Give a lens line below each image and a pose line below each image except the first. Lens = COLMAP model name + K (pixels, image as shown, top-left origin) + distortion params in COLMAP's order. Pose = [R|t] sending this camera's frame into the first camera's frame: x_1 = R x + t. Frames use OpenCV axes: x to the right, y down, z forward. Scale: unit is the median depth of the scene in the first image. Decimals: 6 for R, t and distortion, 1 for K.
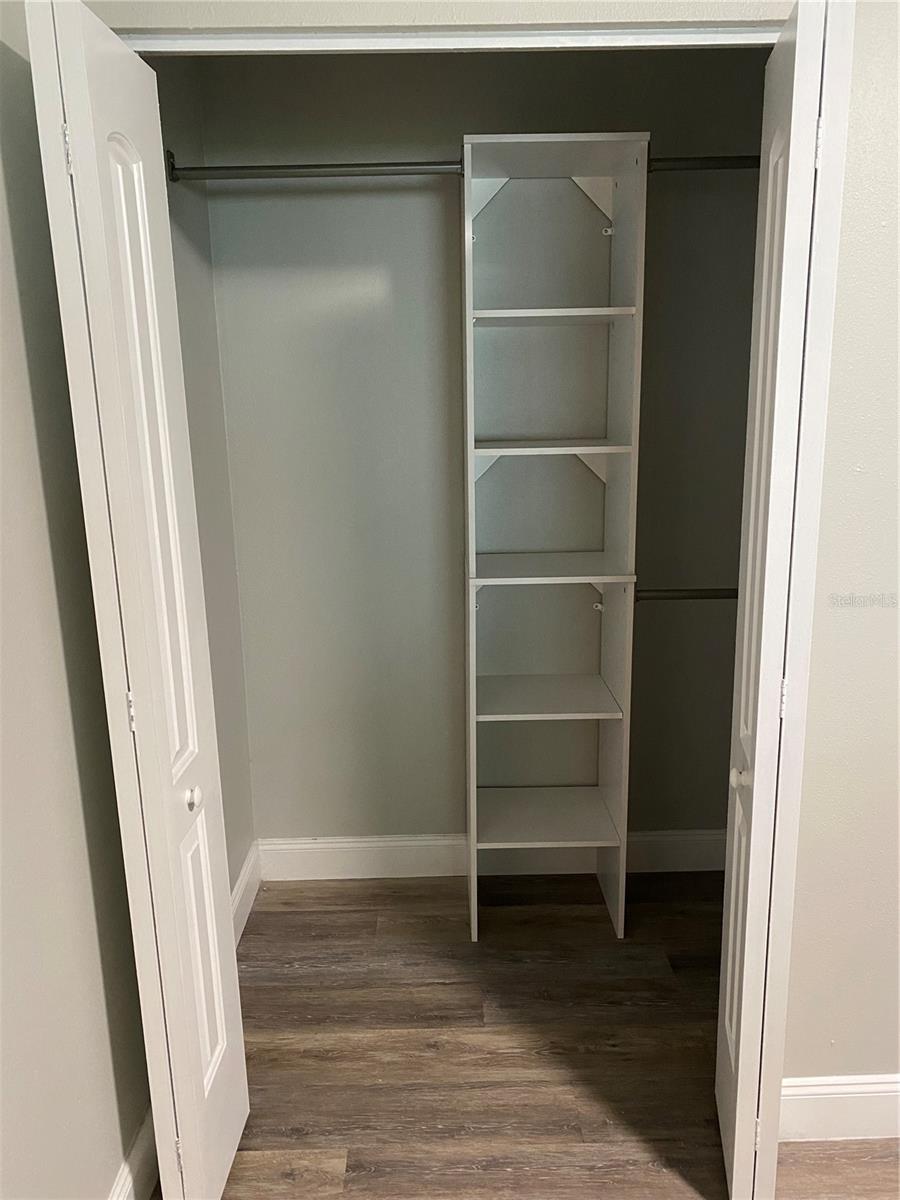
lens RADIAL K [[910.1, 0, 450.0], [0, 910.1, 600.0], [0, 0, 1]] dist [0.054384, -0.058881]
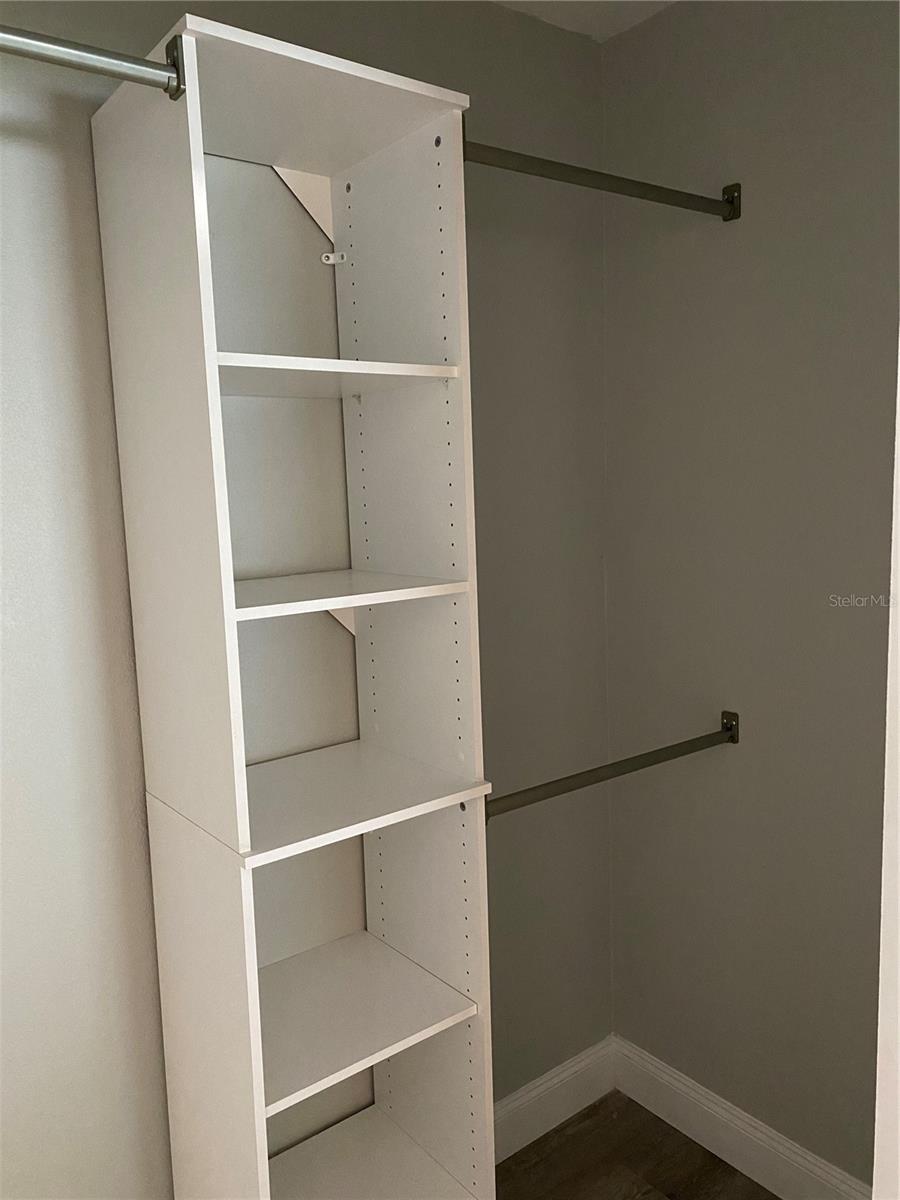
lens RADIAL K [[910.1, 0, 450.0], [0, 910.1, 600.0], [0, 0, 1]] dist [0.054384, -0.058881]
pose [[0.795125, -0.081311, 0.600970, -0.185481], [0.145664, 0.987567, -0.059106, -0.117935], [-0.588692, 0.134536, 0.797083, 0.496106]]
